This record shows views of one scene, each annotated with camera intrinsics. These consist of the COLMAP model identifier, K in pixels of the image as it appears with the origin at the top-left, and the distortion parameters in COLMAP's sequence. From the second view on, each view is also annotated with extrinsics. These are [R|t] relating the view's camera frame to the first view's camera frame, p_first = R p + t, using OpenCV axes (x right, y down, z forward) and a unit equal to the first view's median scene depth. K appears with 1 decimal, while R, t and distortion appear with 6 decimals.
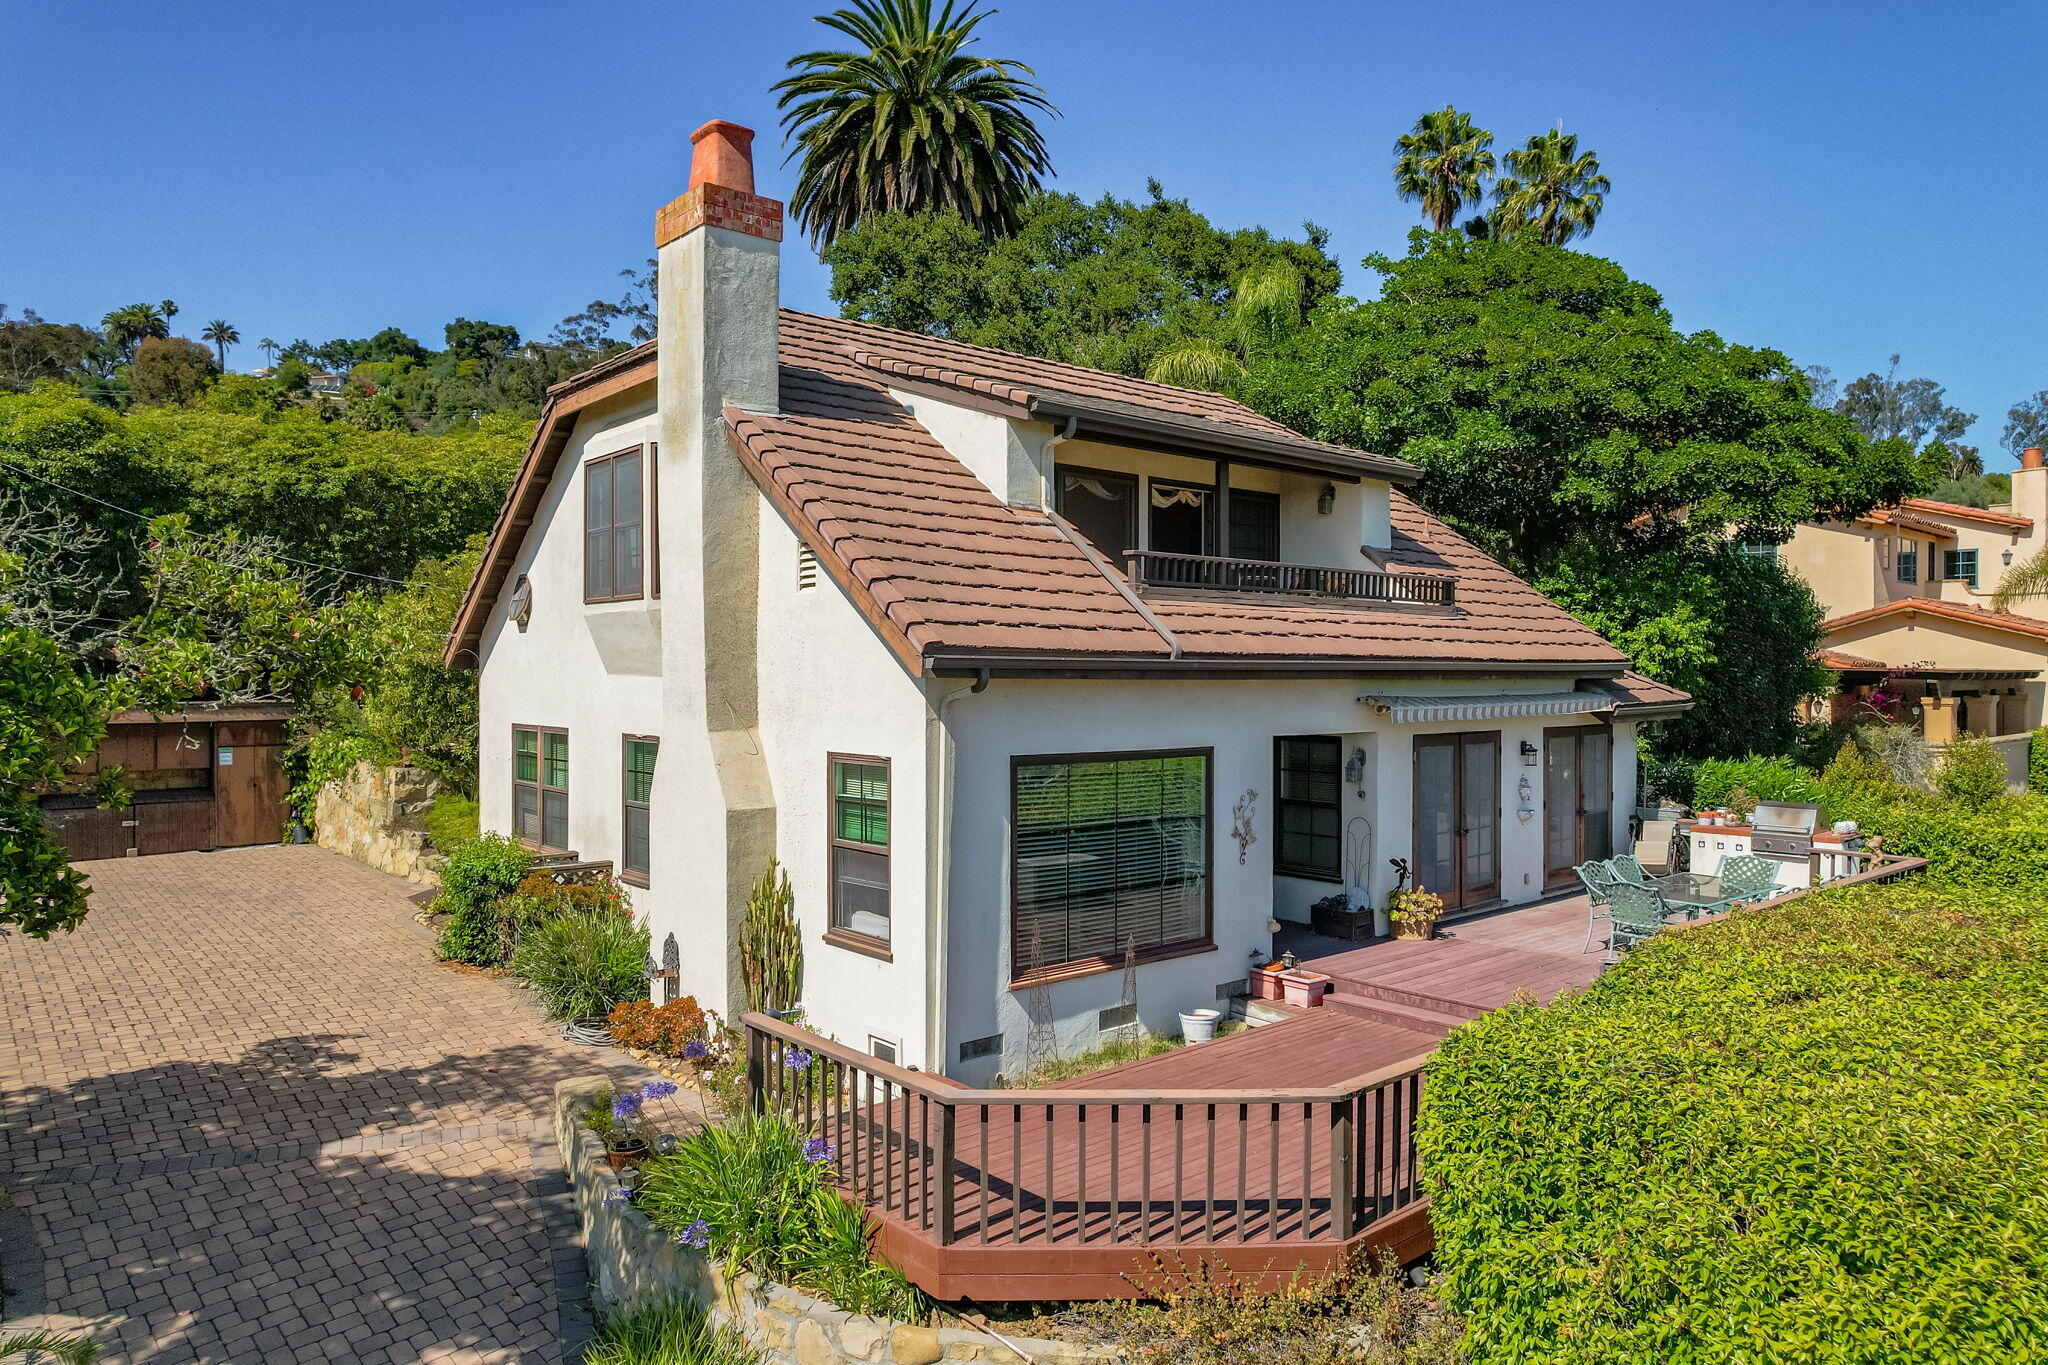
lens RADIAL K [[1304.1, 0, 1027.5], [0, 1304.1, 655.4], [0, 0, 1]] dist [-0.000190, 0.000060]
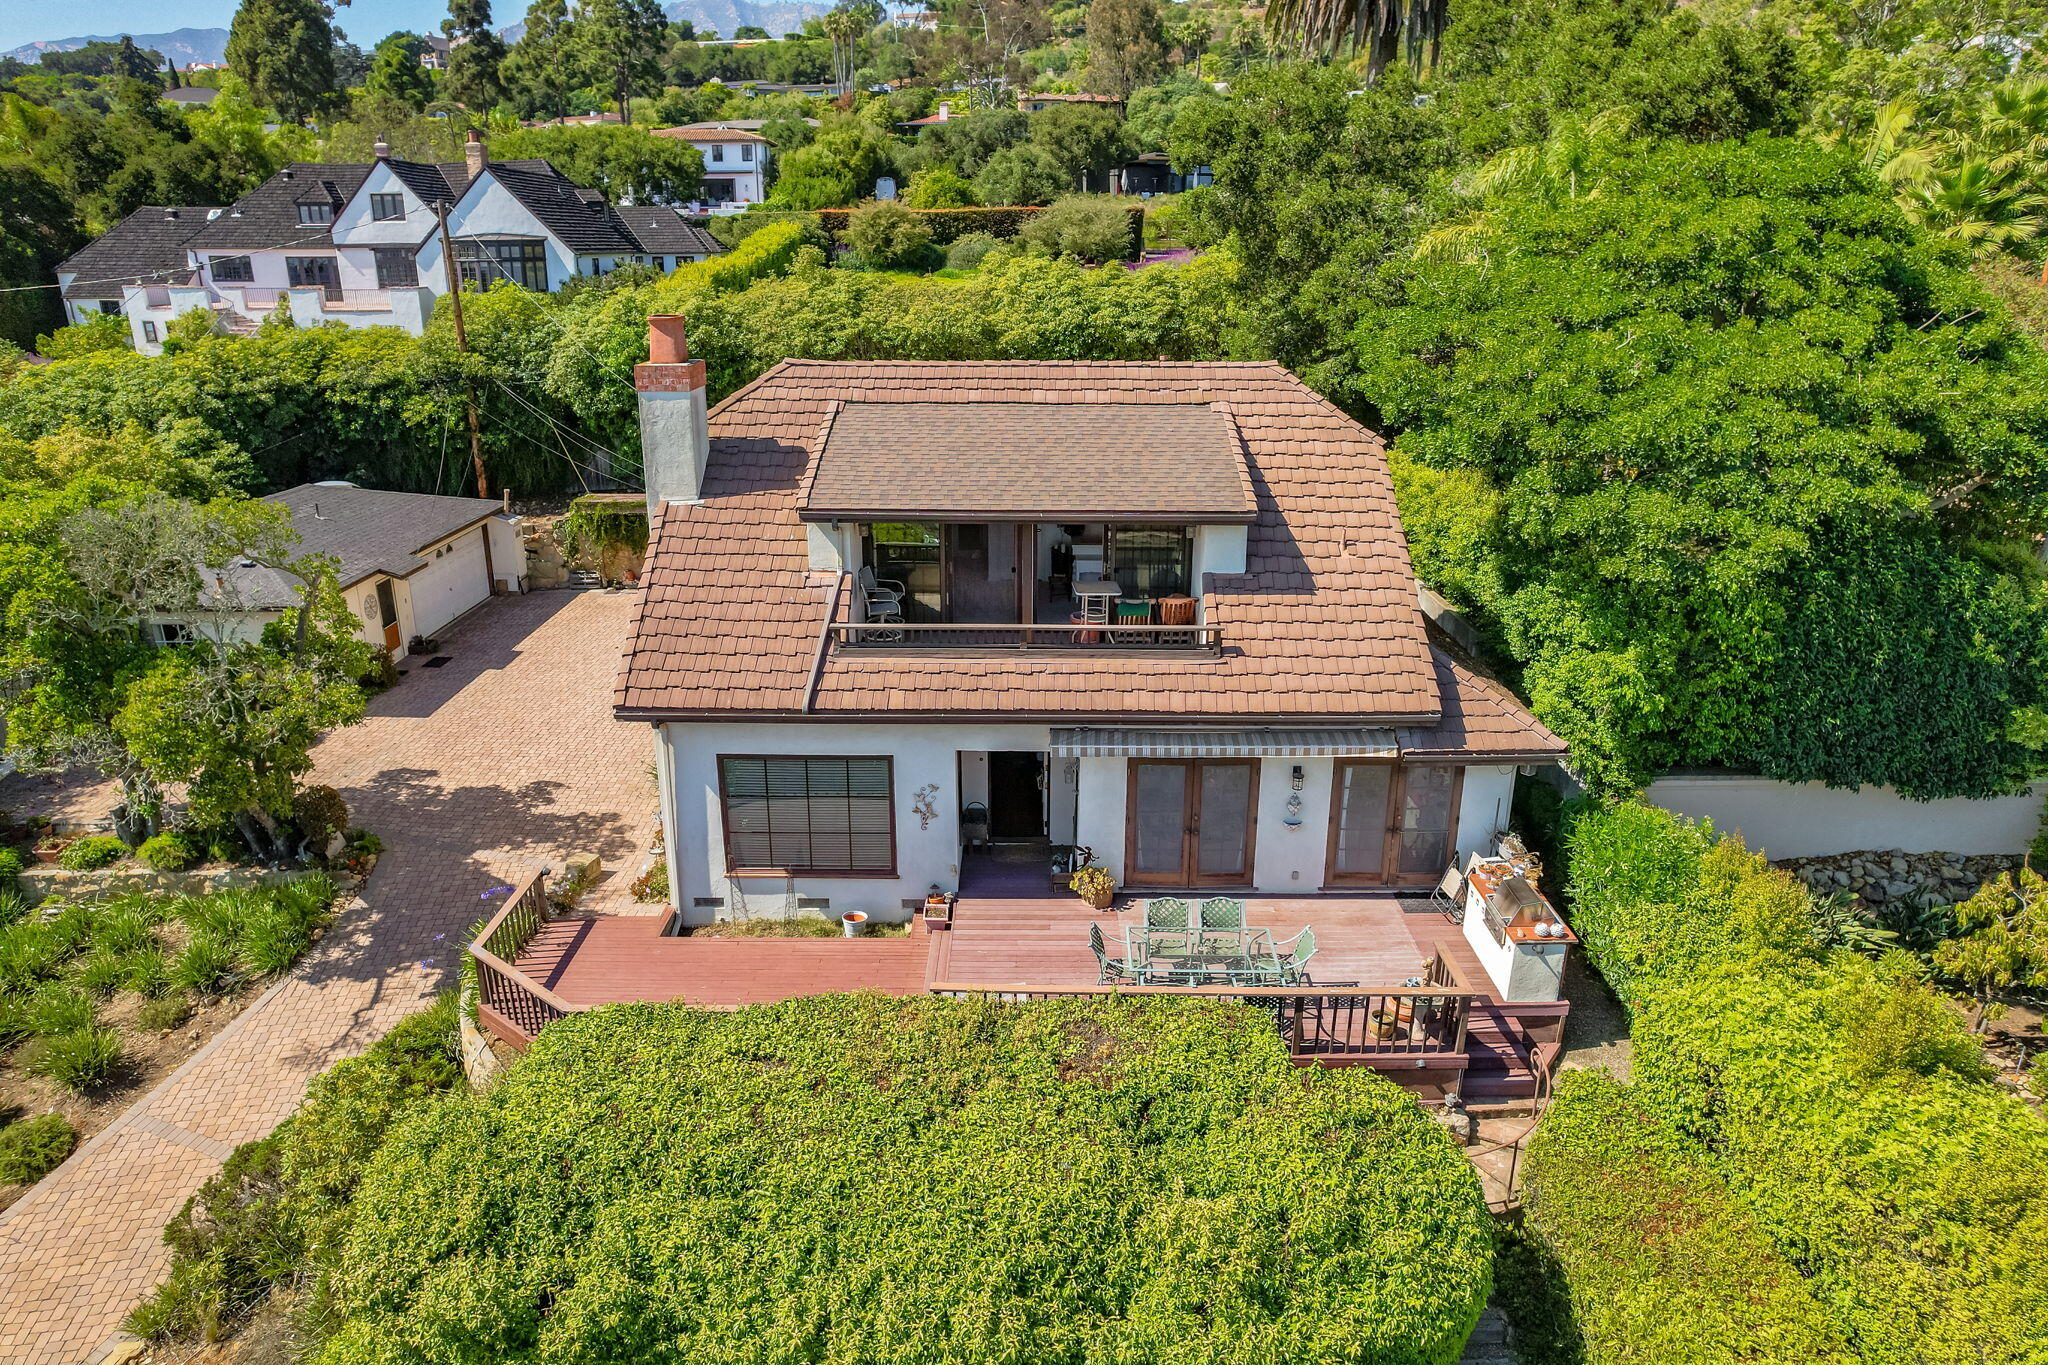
lens RADIAL K [[1319.0, 0, 1030.8], [0, 1319.0, 677.3], [0, 0, 1]] dist [-0.093672, 0.091150]
pose [[0.762135, 0.210196, -0.612346, 0.963828], [-0.001825, 0.946521, 0.322636, -0.413361], [0.647415, -0.244775, 0.721761, 0.033848]]
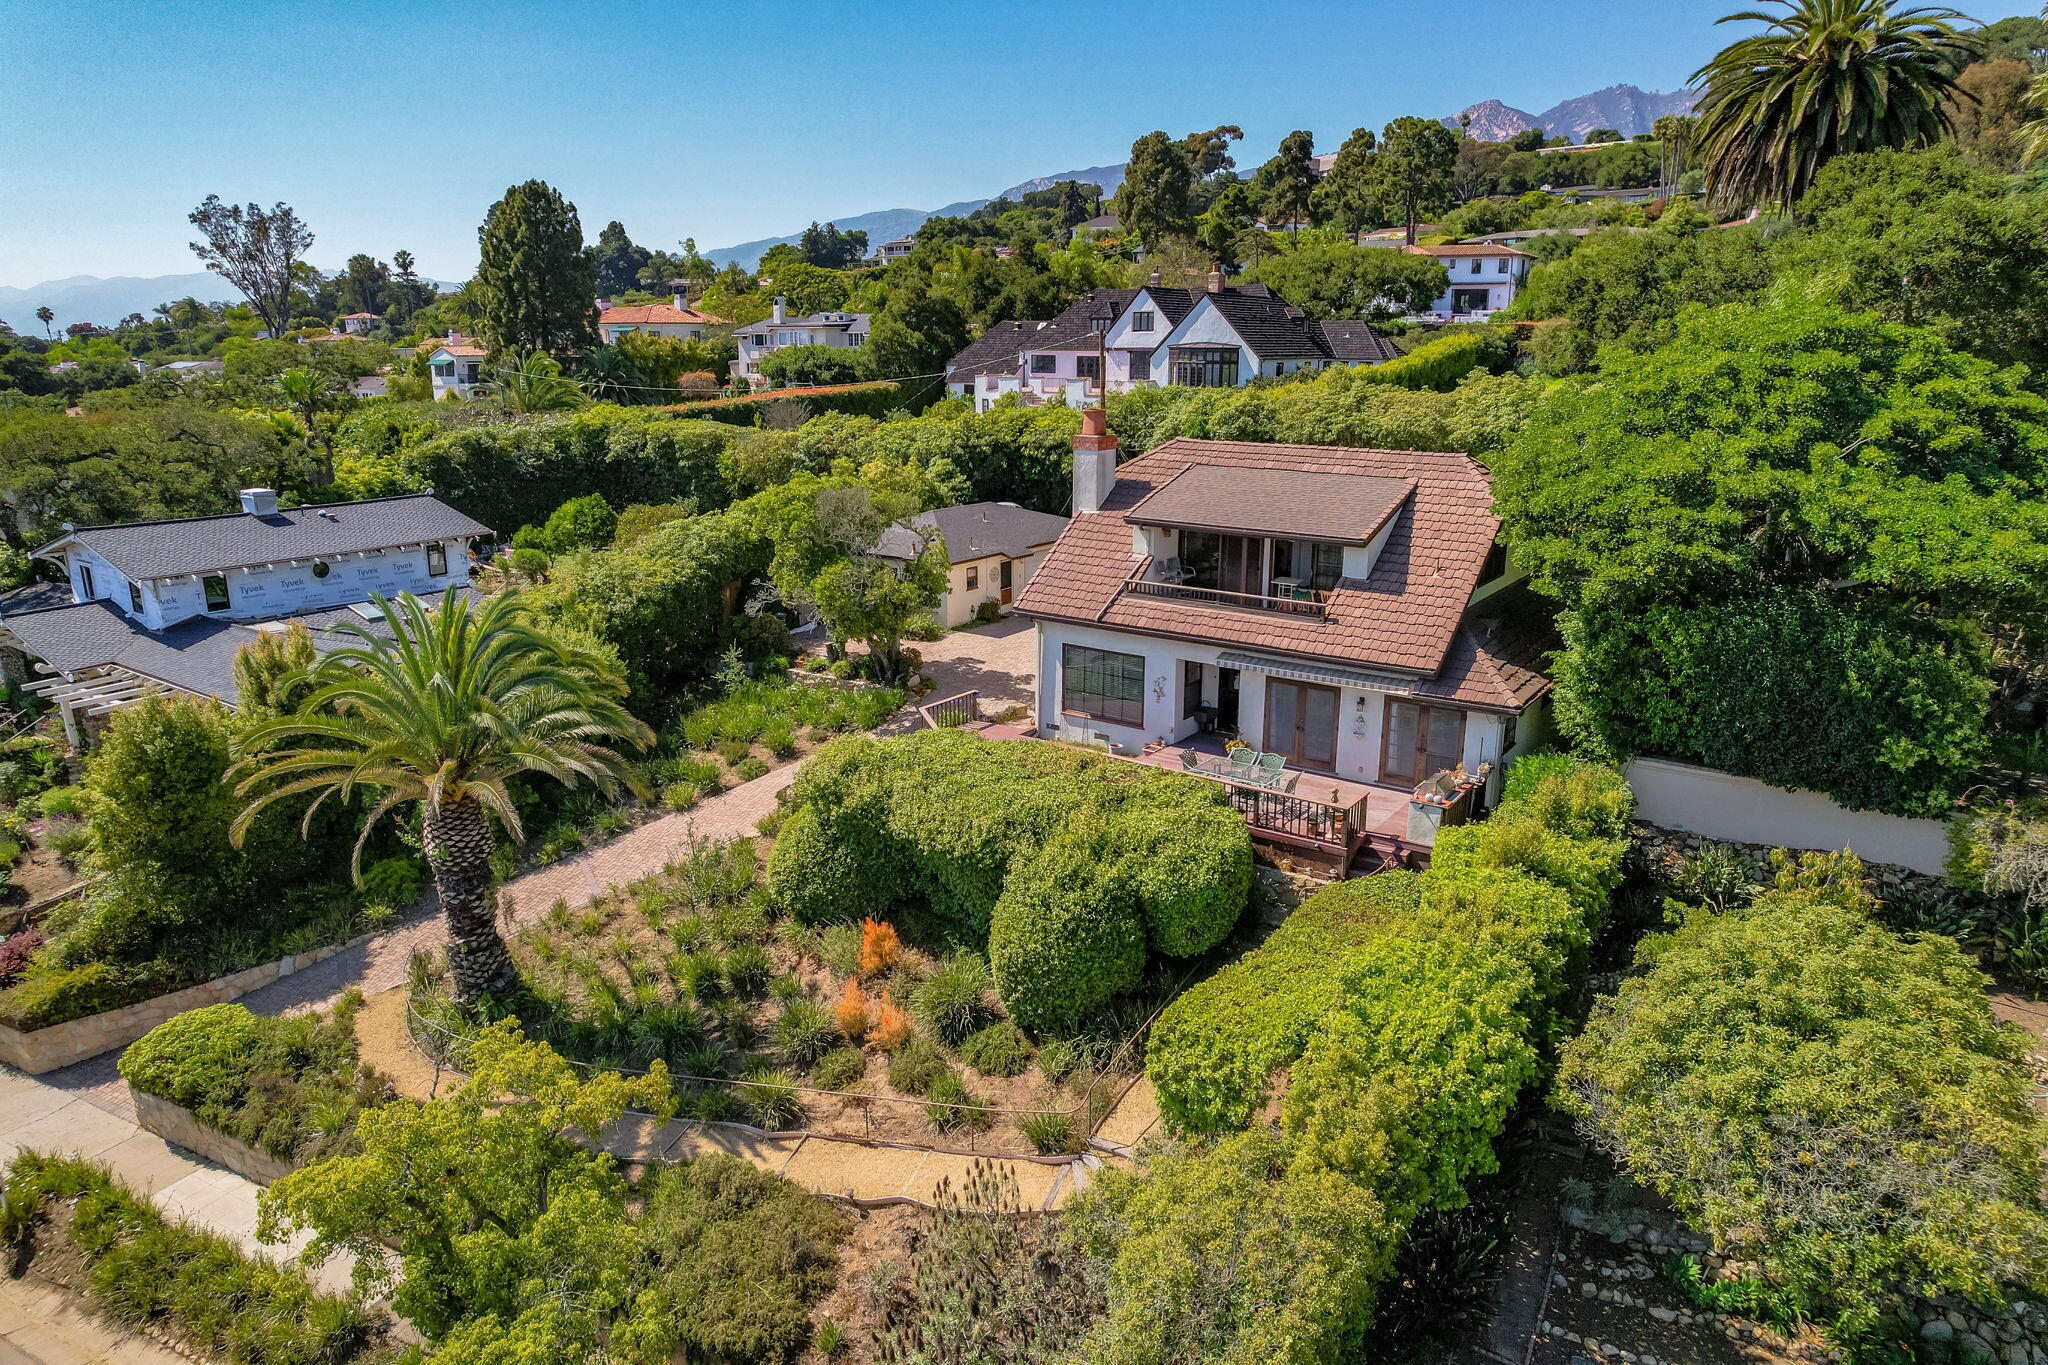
lens RADIAL K [[1313.9, 0, 1031.0], [0, 1313.9, 678.9], [0, 0, 1]] dist [-0.075449, 0.067348]
pose [[0.251647, 0.250123, -0.934940, 2.154397], [0.003670, 0.965774, 0.259360, -0.480759], [0.967812, -0.068699, 0.242116, 0.102334]]
